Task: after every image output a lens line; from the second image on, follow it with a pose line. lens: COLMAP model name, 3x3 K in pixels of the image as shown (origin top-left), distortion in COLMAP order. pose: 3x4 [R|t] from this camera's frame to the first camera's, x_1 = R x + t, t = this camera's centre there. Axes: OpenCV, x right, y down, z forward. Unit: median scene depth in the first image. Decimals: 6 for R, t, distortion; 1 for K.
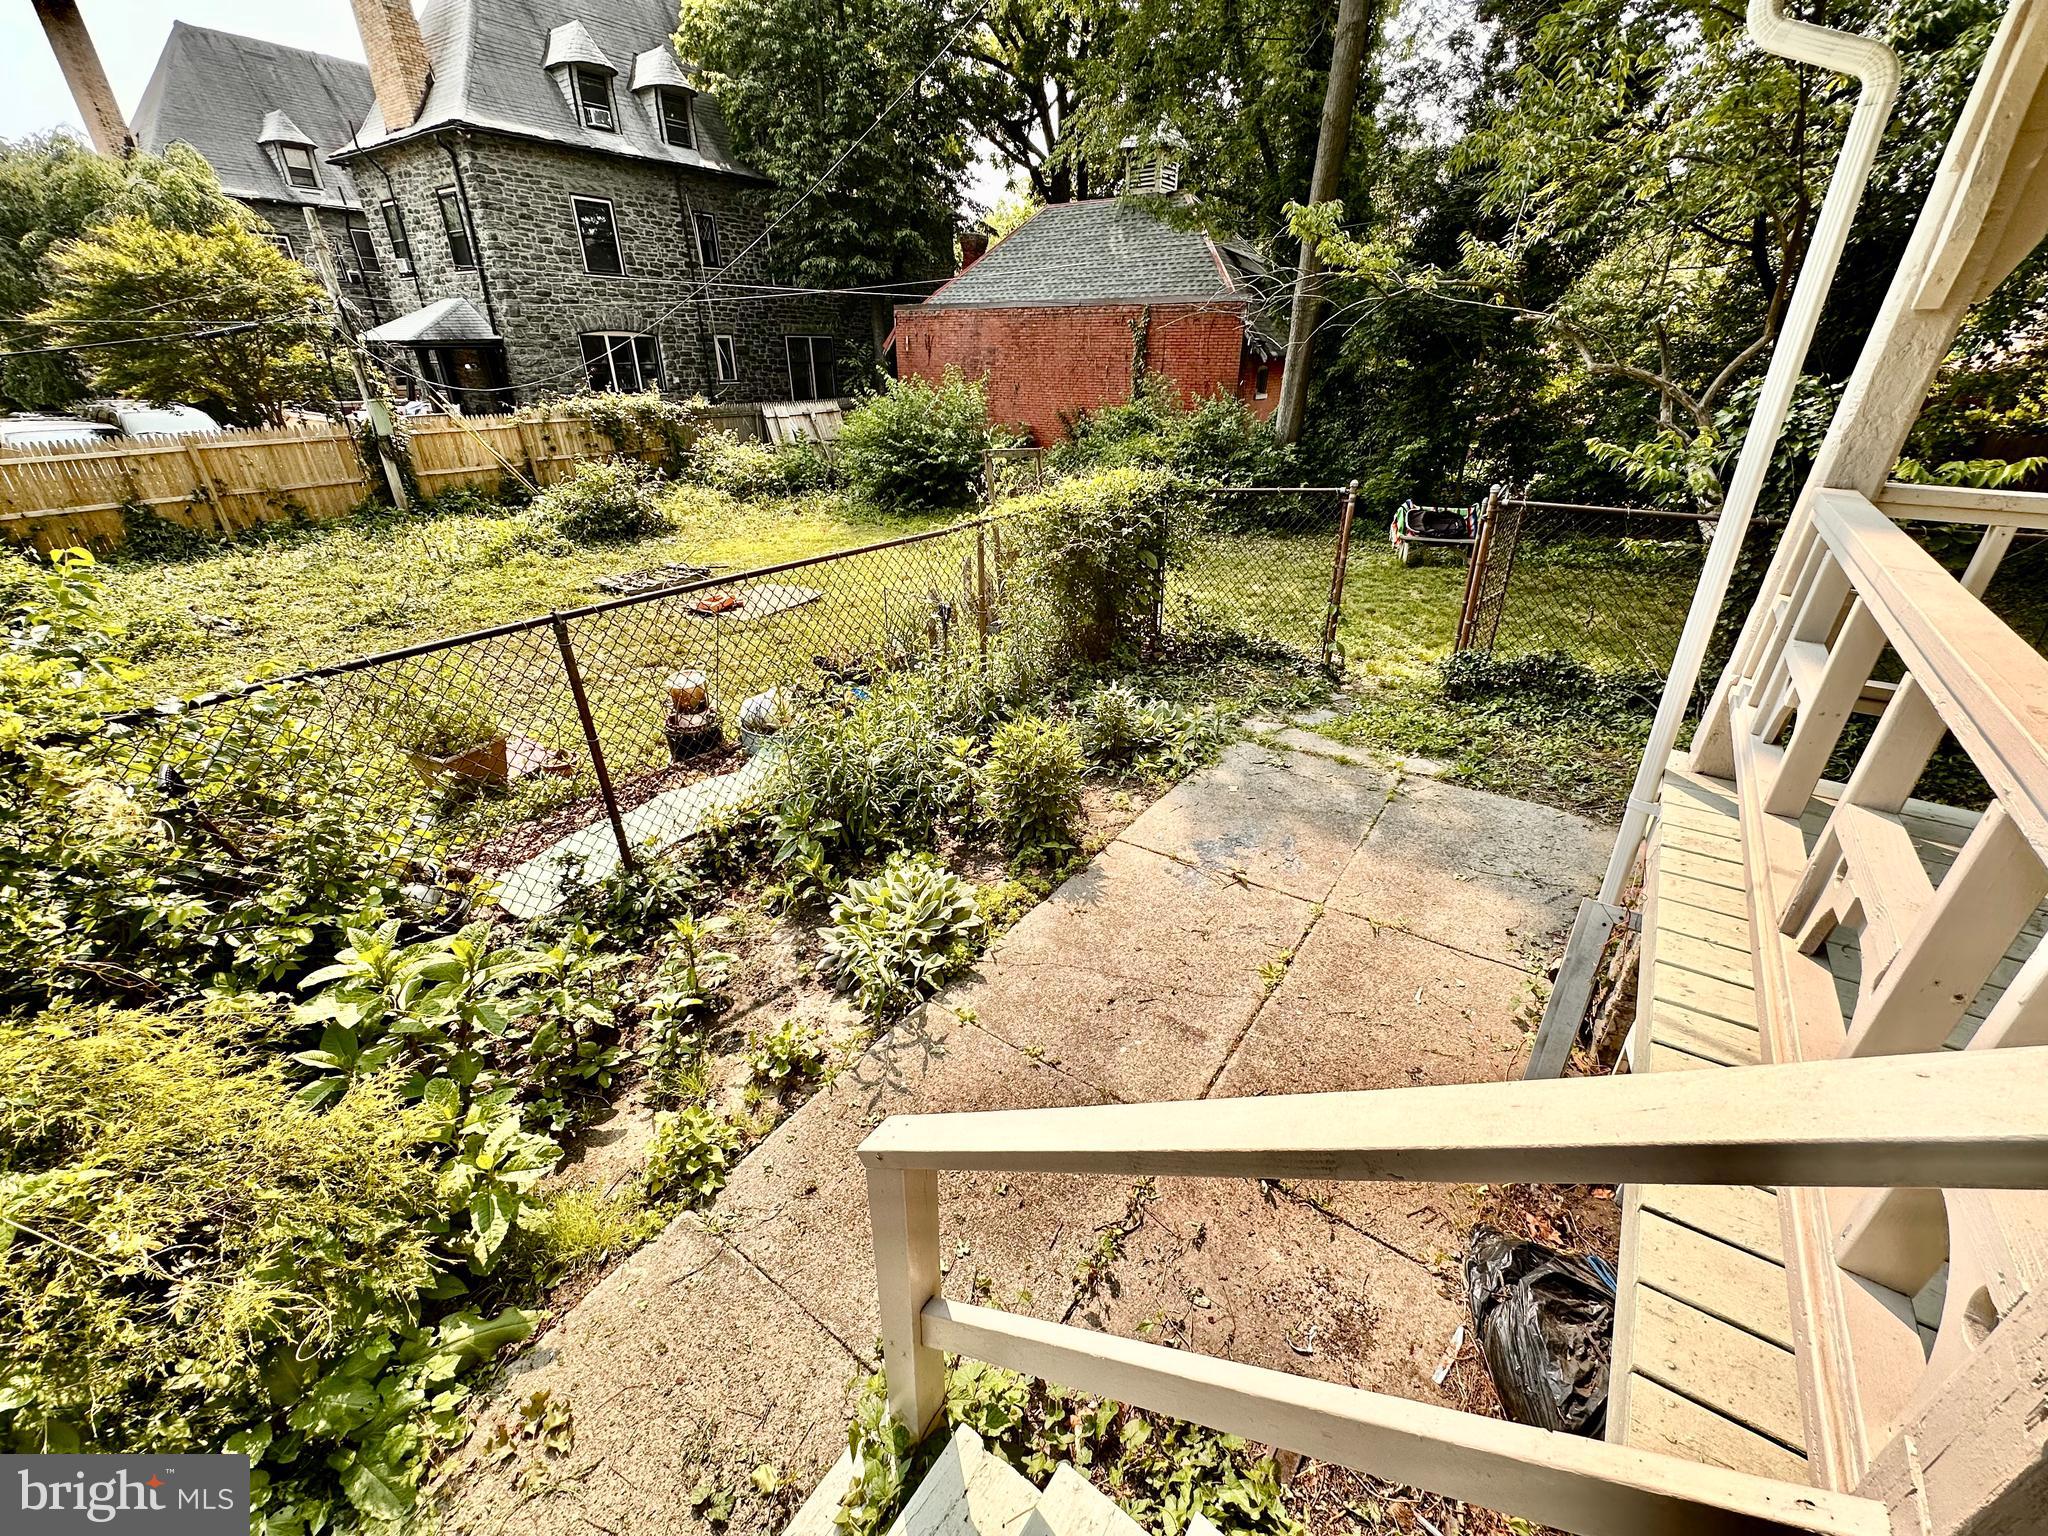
lens RADIAL K [[833.2, 0, 1024.0], [0, 833.2, 768.0], [0, 0, 1]] dist [-0.001420, 0.000017]
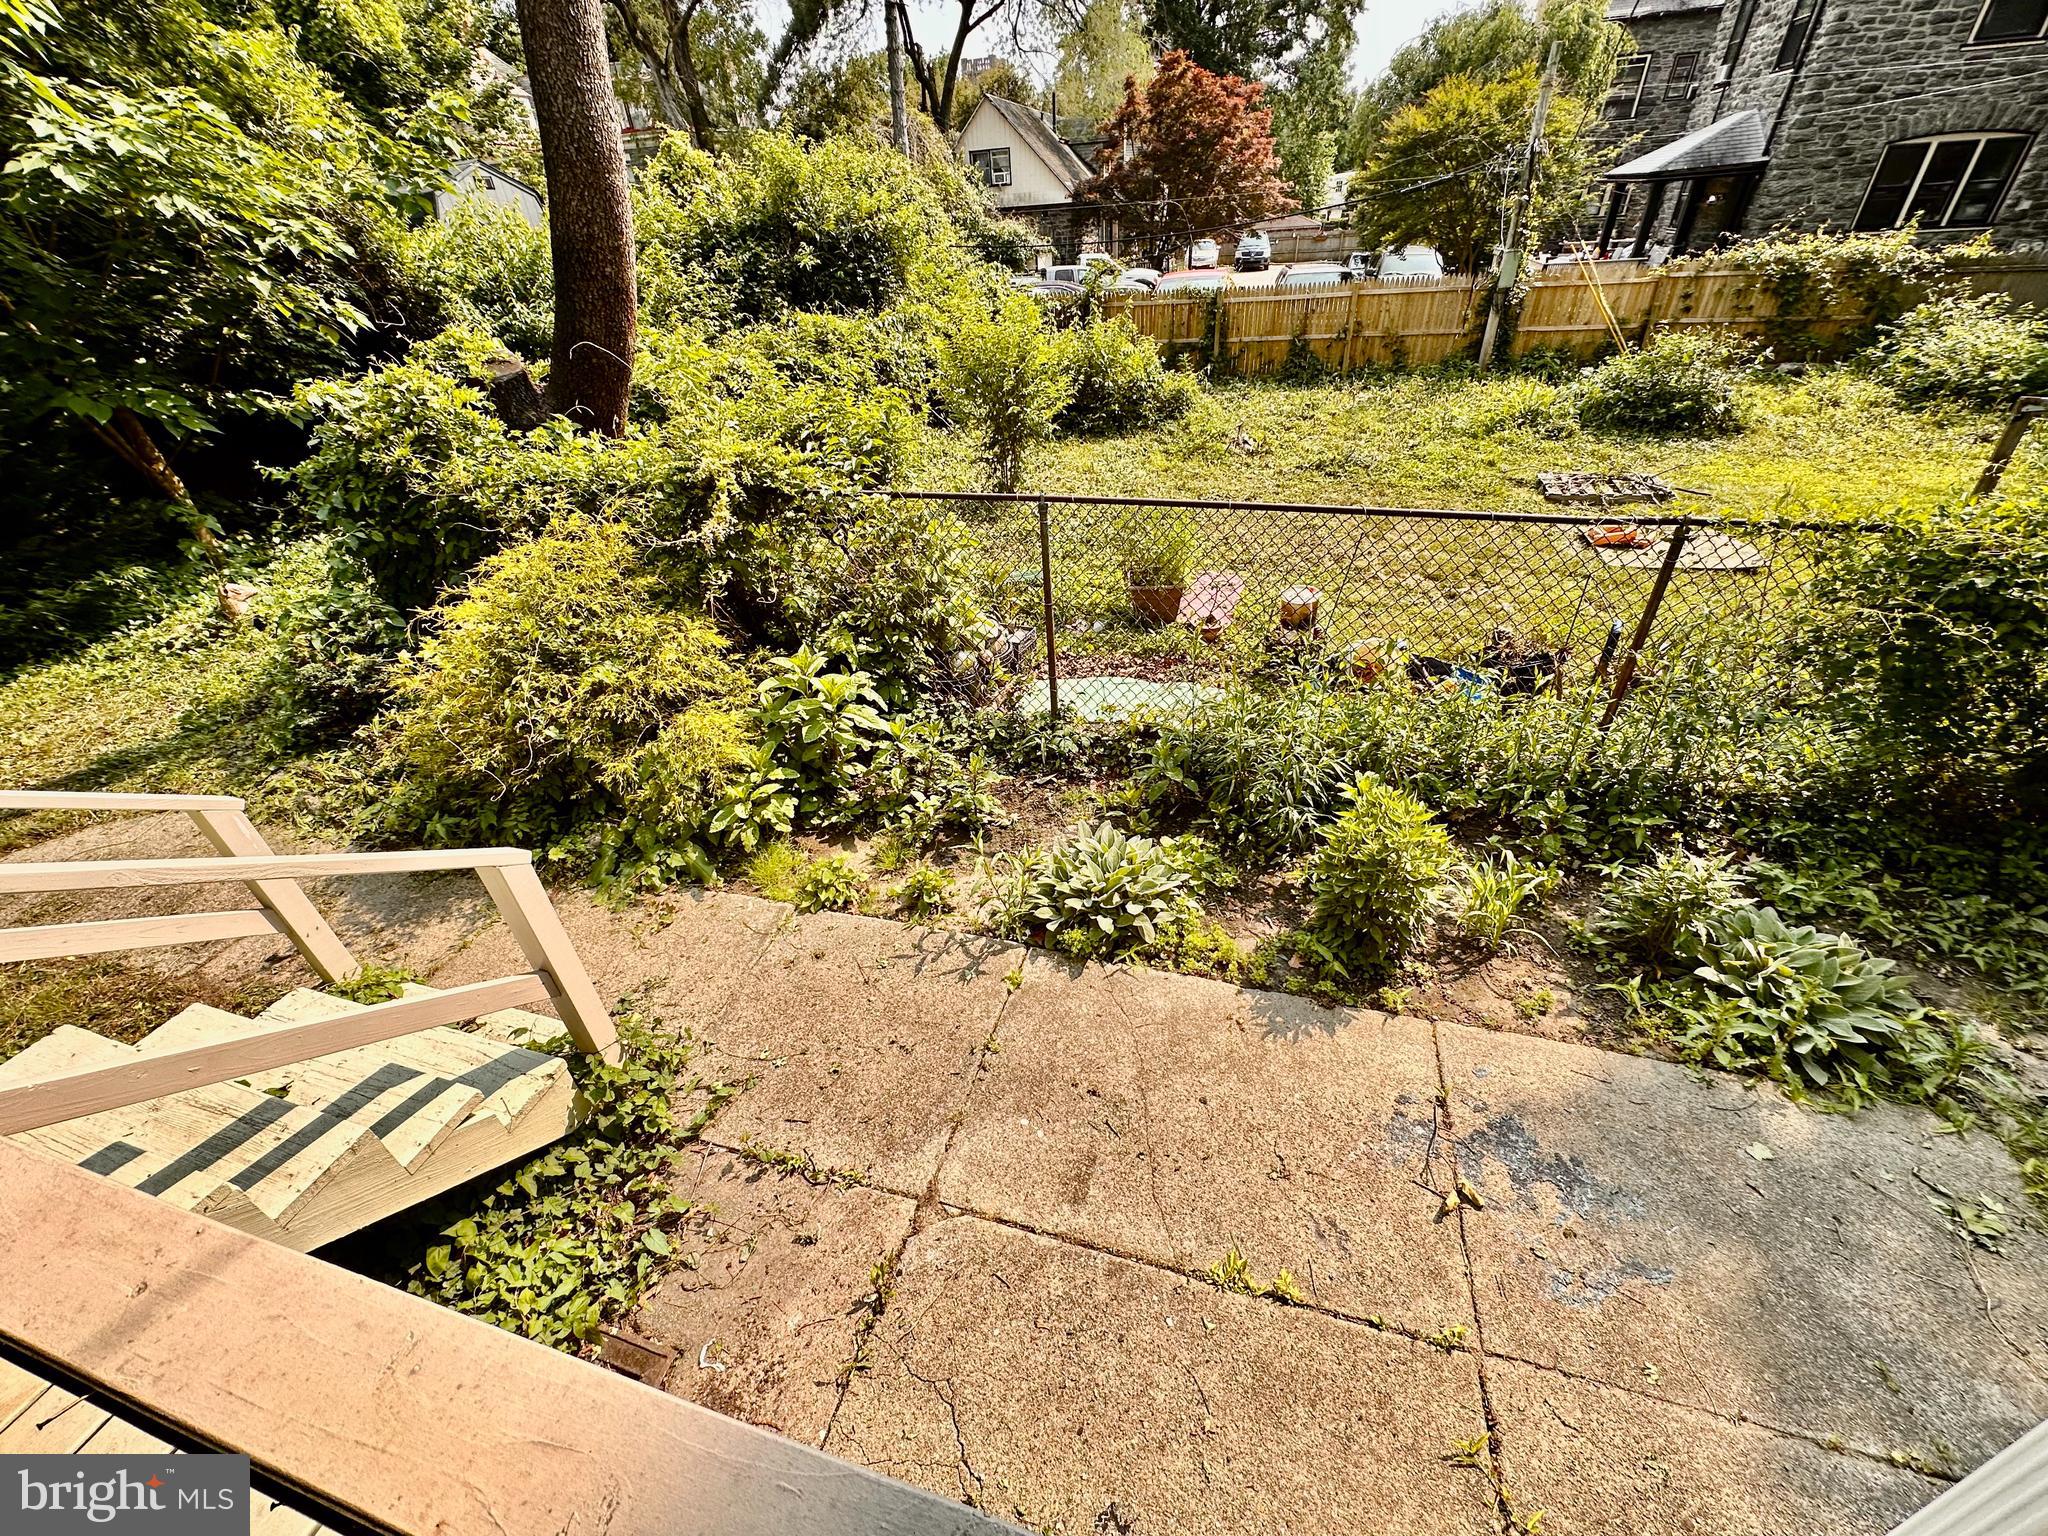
lens RADIAL K [[833.2, 0, 1024.0], [0, 833.2, 768.0], [0, 0, 1]] dist [-0.001420, 0.000017]
pose [[0.307614, 0.506731, -0.805355, 0.457857], [-0.368771, 0.843735, 0.390024, -0.234311], [0.877144, 0.177014, 0.446413, 0.377479]]
